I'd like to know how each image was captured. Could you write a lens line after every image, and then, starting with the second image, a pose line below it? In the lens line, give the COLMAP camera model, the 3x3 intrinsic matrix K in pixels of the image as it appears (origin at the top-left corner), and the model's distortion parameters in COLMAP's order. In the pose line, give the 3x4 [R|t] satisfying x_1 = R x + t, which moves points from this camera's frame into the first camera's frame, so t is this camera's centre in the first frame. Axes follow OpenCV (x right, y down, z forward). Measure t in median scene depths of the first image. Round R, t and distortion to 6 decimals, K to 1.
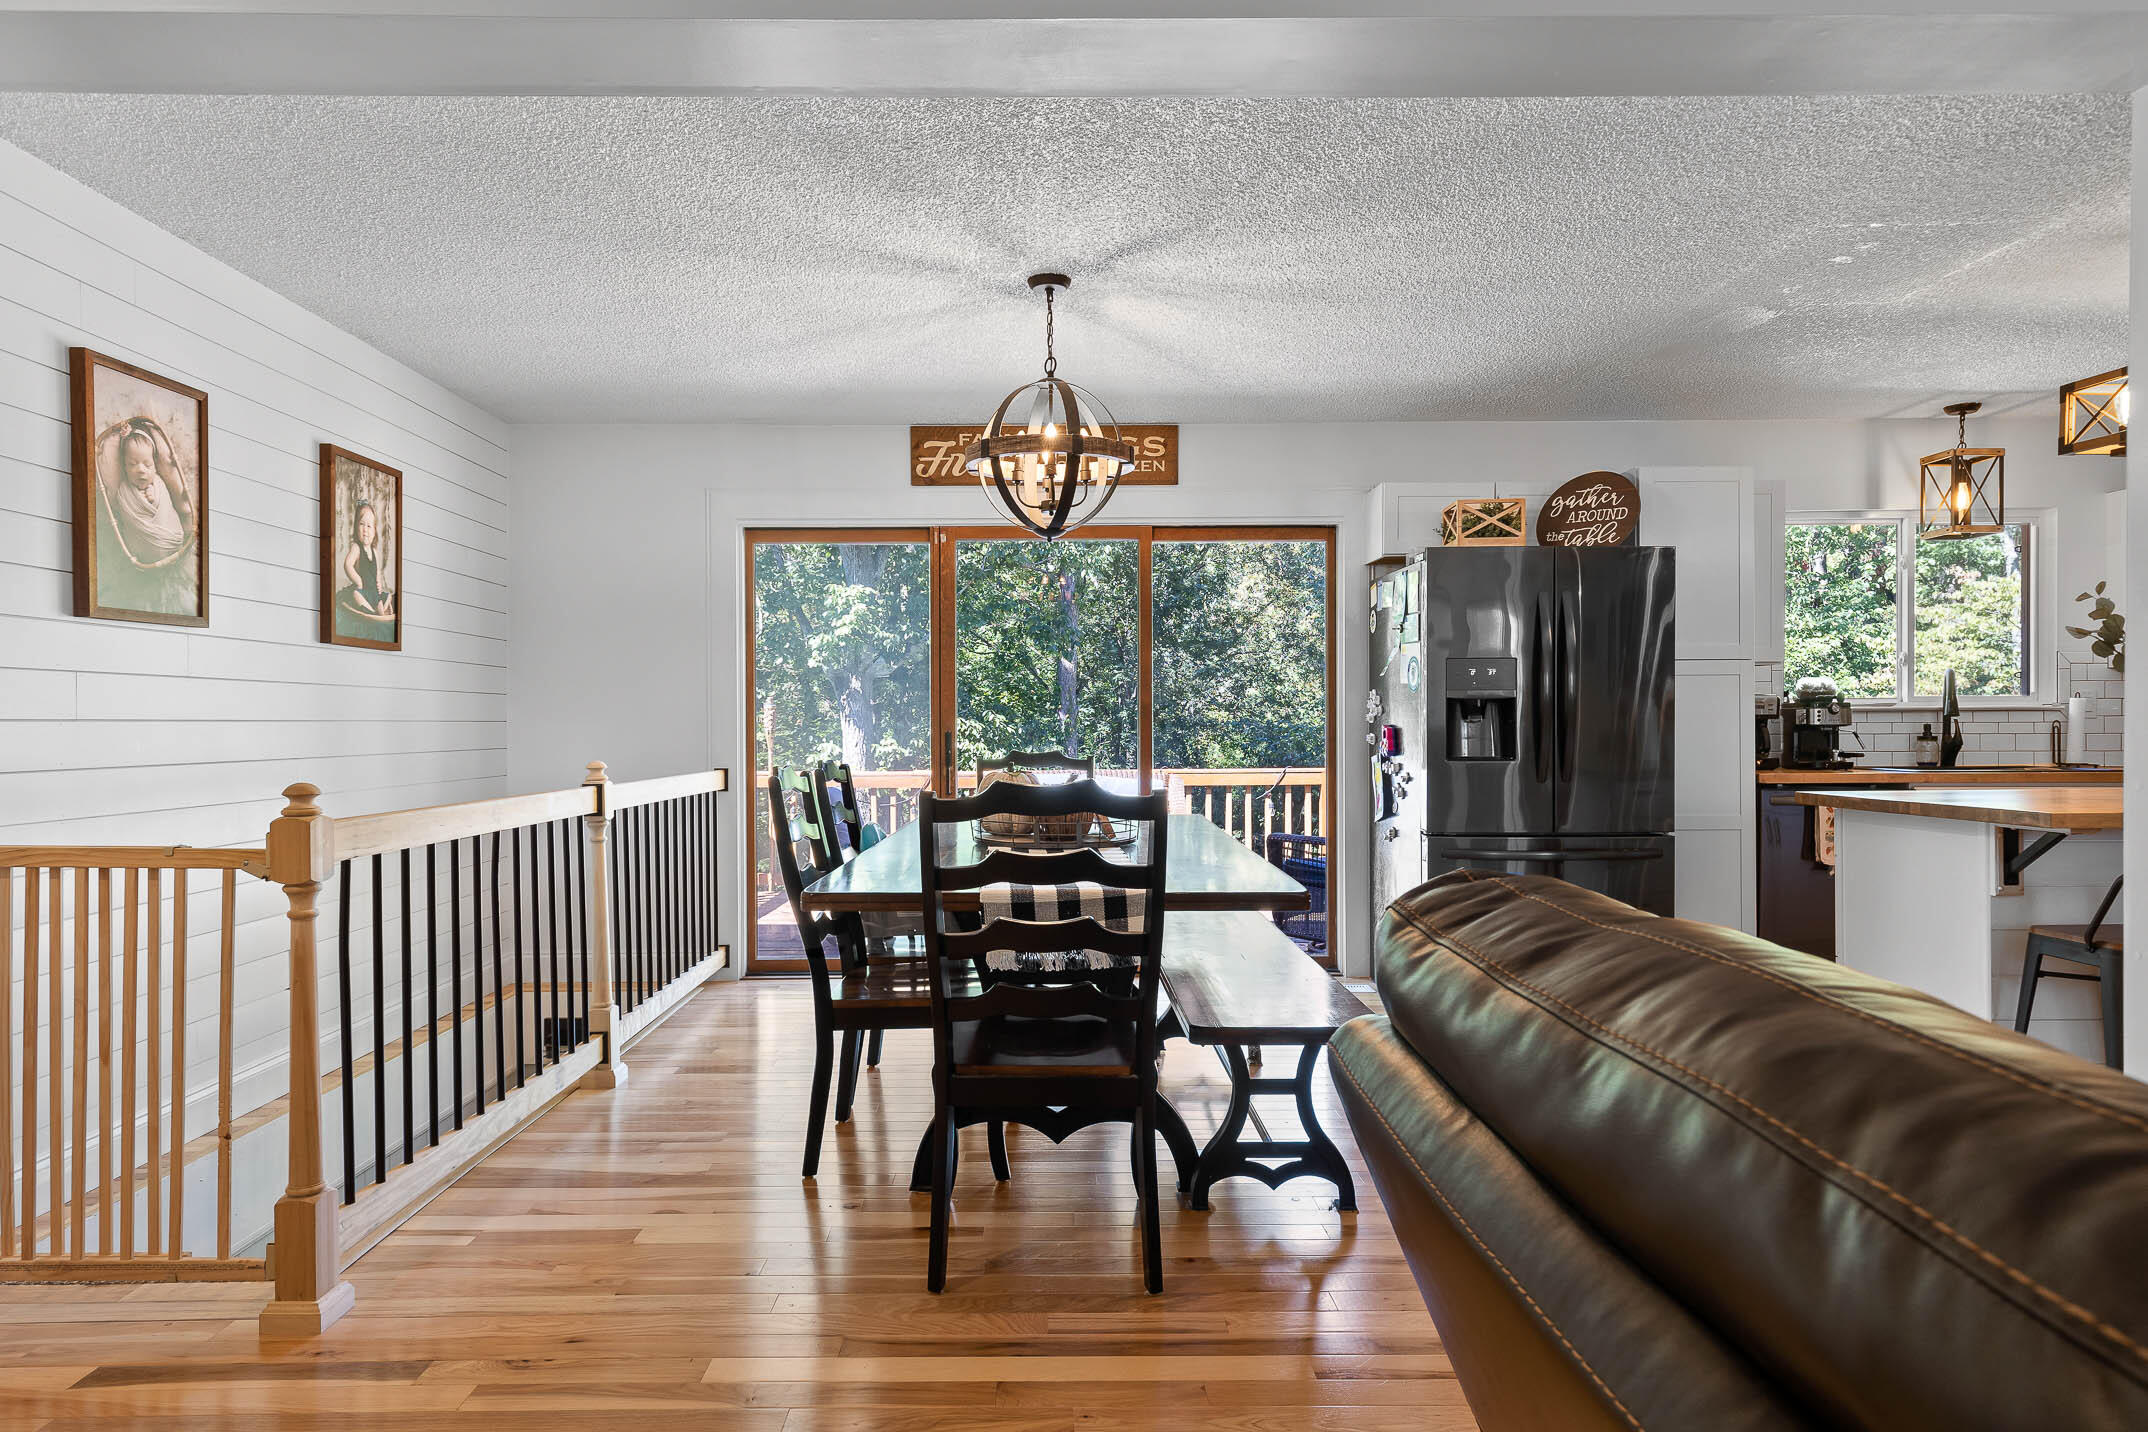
lens RADIAL K [[1237.4, 0, 1049.1], [0, 1237.4, 730.0], [0, 0, 1]] dist [0.012480, -0.000694]
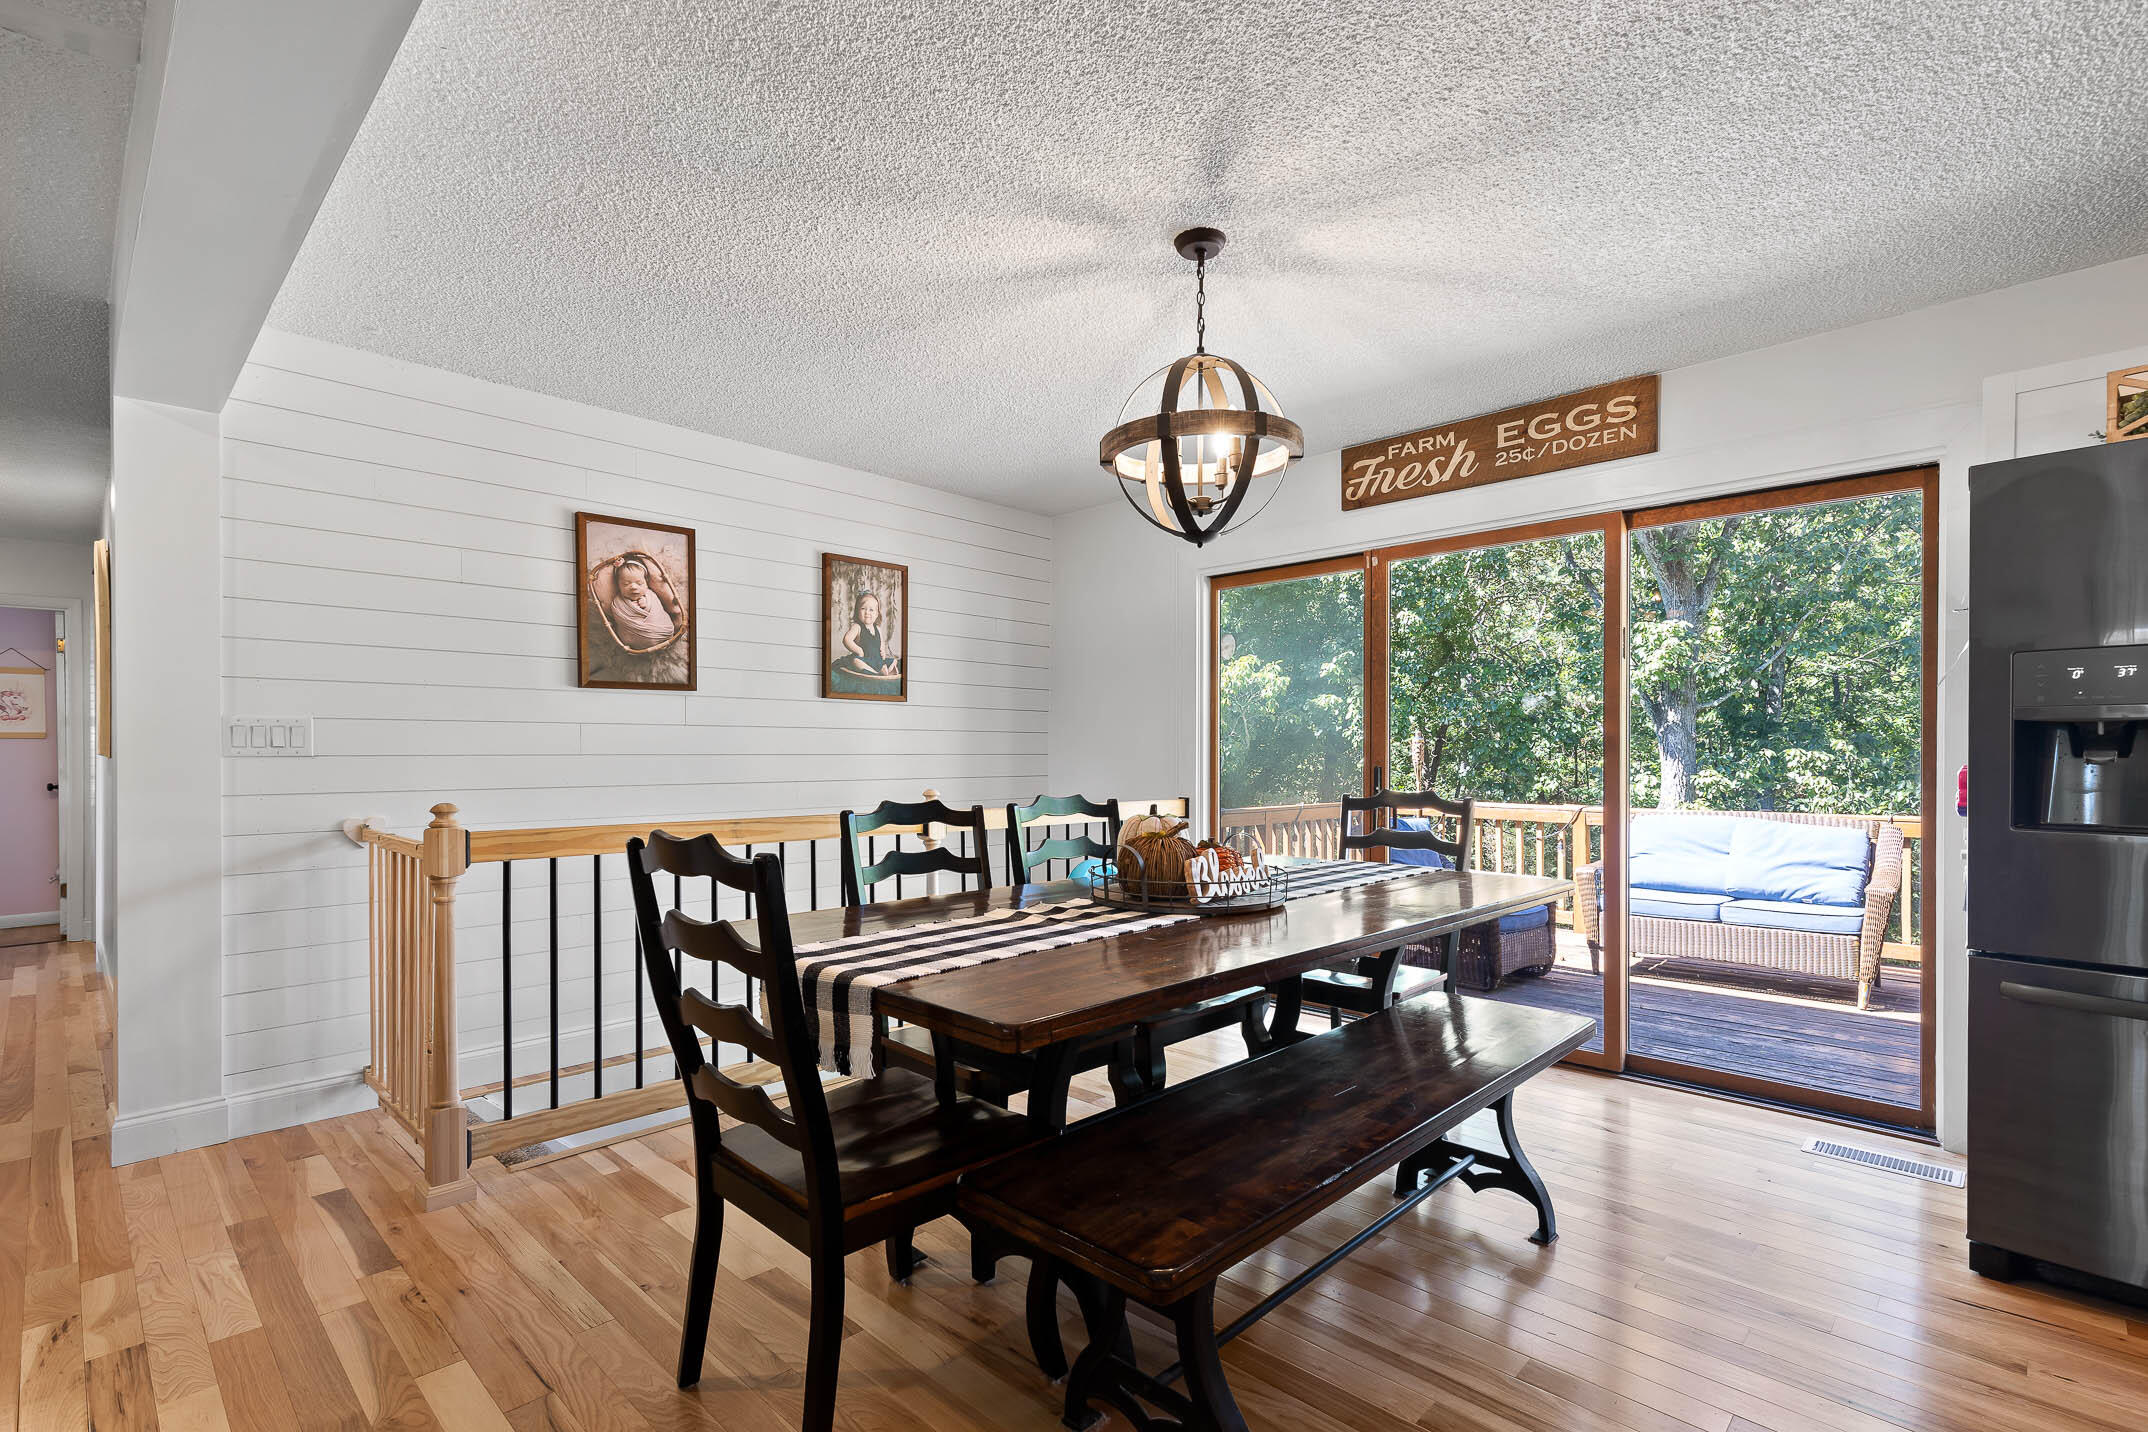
lens RADIAL K [[985.3, 0, 1075.3], [0, 985.3, 760.8], [0, 0, 1]] dist [0.006756, 0.000365]
pose [[0.714793, 0.007734, -0.699293, 0.311664], [-0.006041, 0.999970, 0.004884, -0.006250], [0.699310, 0.000734, 0.714818, 0.341149]]
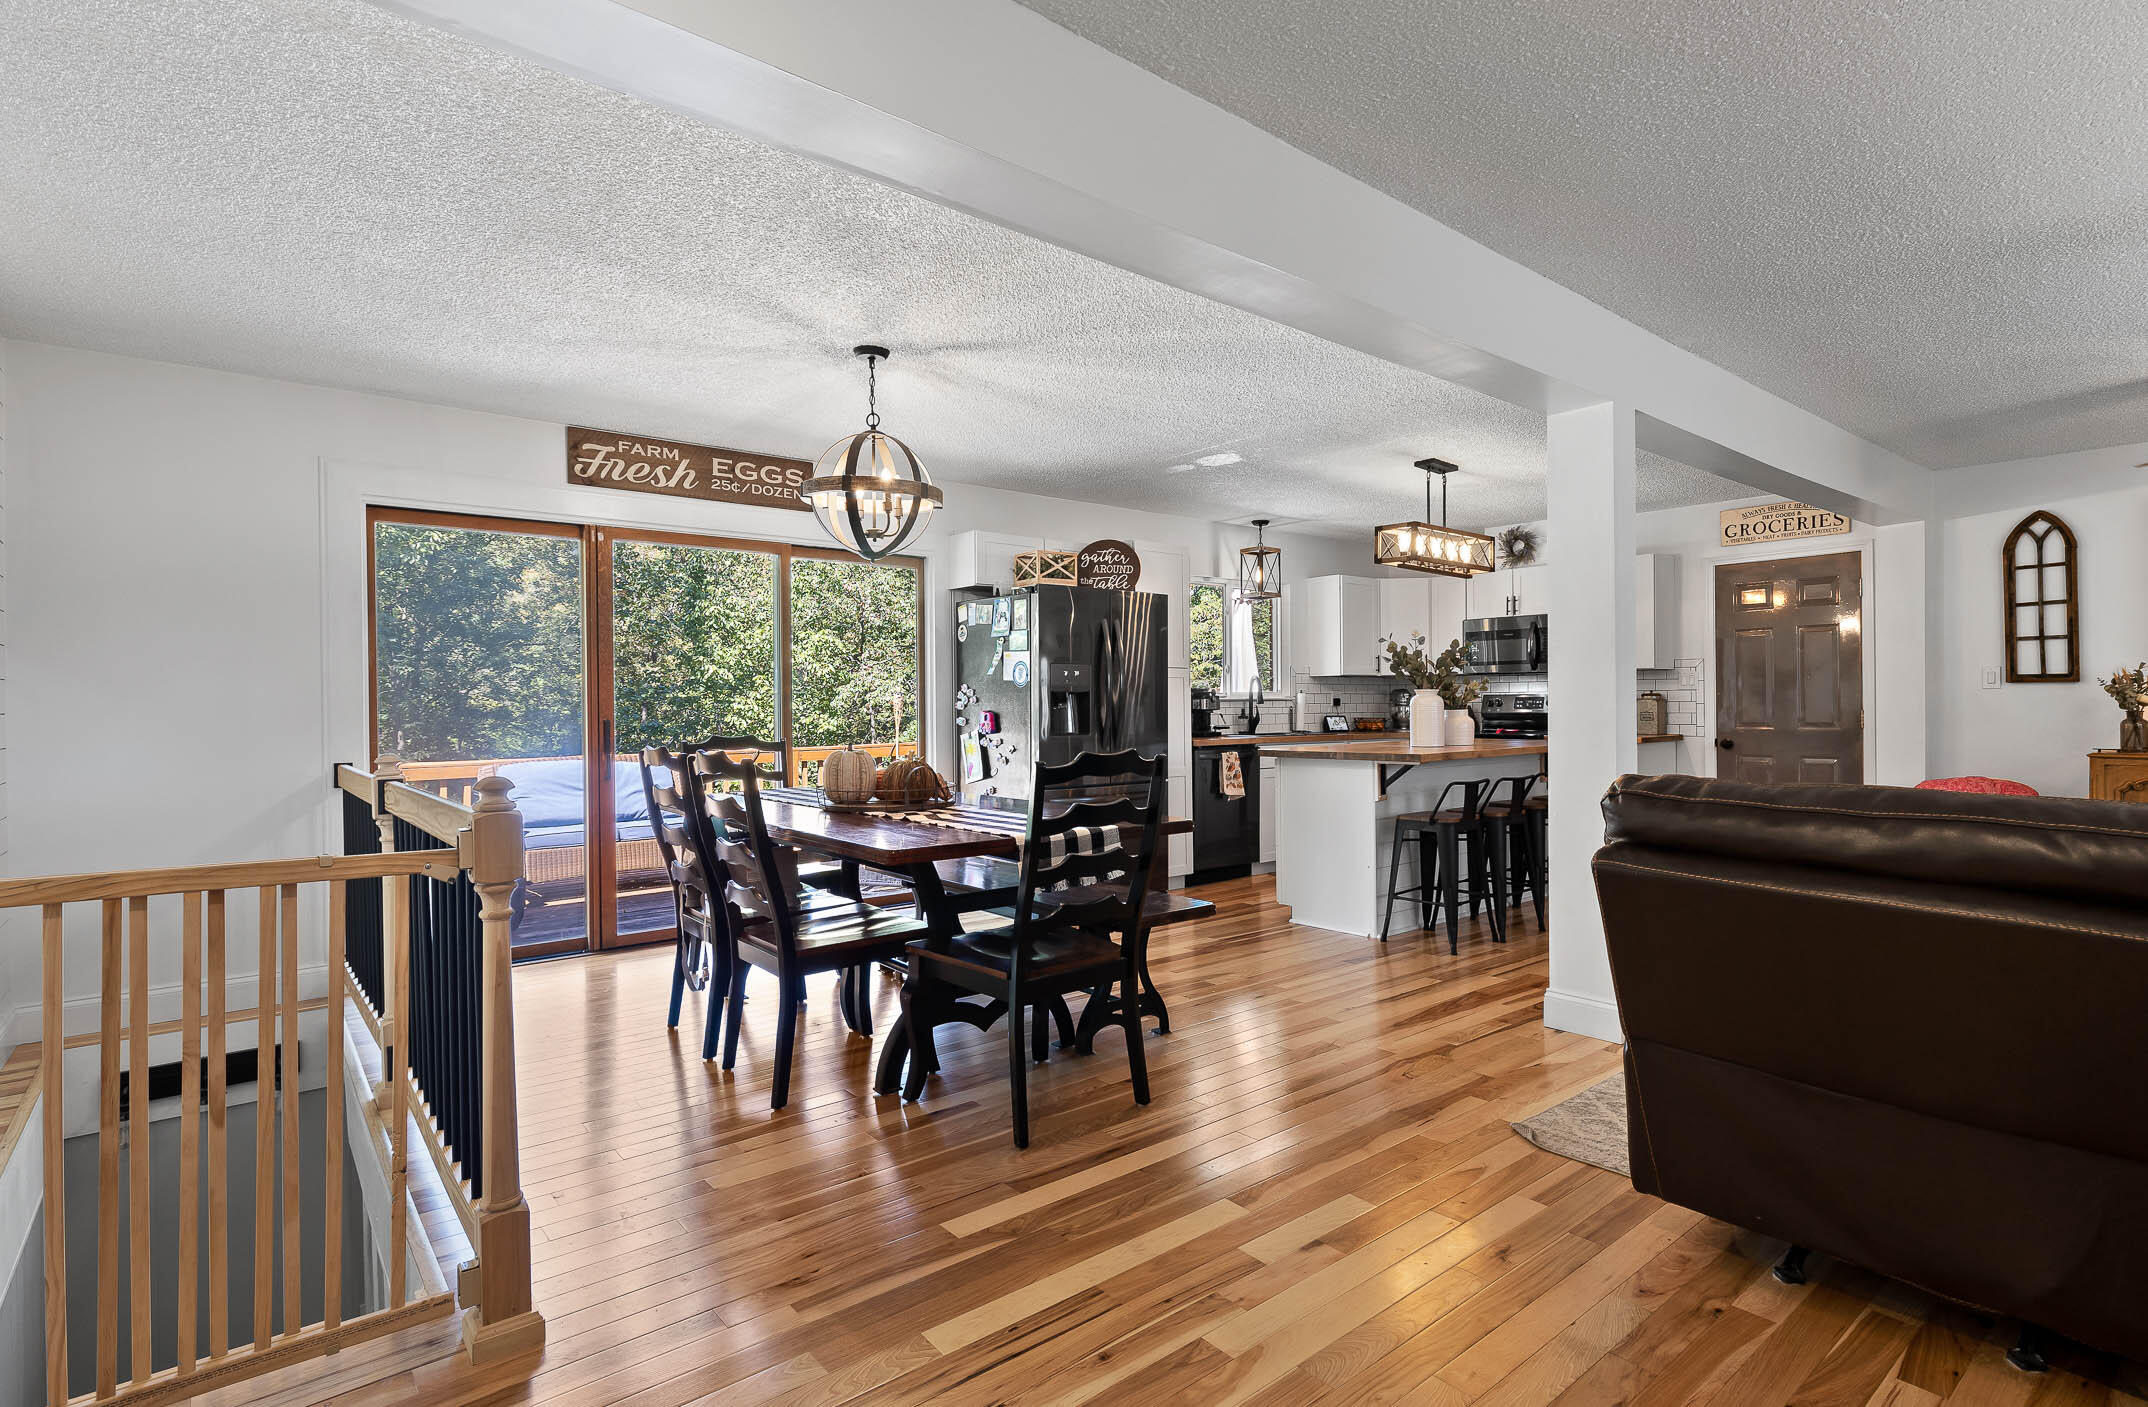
lens RADIAL K [[1046.6, 0, 1112.4], [0, 1046.6, 710.5], [0, 0, 1]] dist [0.002590, 0.000291]
pose [[0.768251, -0.005675, 0.640123, -0.362408], [0.009153, 0.999956, -0.002120, -0.000925], [-0.640083, 0.007488, 0.768269, 0.038745]]
